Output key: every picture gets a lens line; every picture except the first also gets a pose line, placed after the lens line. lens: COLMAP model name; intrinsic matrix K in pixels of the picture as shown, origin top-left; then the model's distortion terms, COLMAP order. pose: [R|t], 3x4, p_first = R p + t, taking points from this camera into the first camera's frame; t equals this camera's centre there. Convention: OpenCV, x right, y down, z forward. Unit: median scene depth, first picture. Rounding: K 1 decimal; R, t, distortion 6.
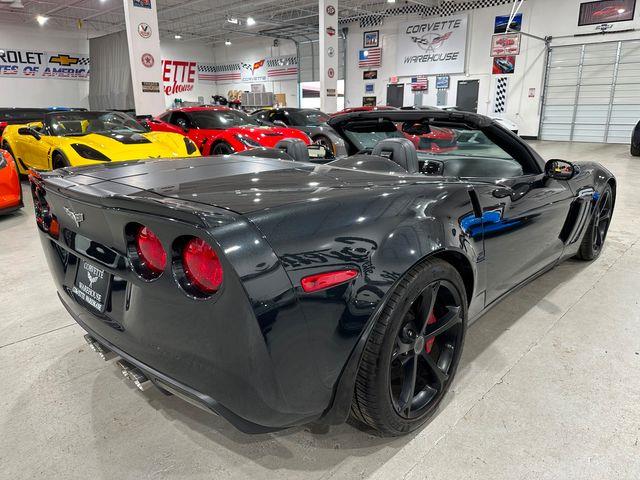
lens RADIAL K [[451.5, 0, 319.3], [0, 451.5, 237.7], [0, 0, 1]] dist [0.011263, -0.019897]
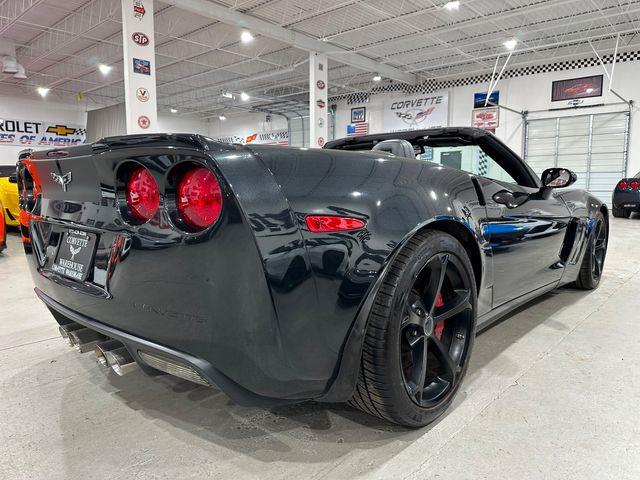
lens RADIAL K [[451.5, 0, 320.0], [0, 451.5, 243.2], [0, 0, 1]] dist [0.011263, -0.019897]
pose [[0.999613, 0.003916, 0.027527, -0.017098], [0.000539, 0.987112, -0.160031, 0.143381], [-0.027799, 0.159984, 0.986728, 0.046636]]
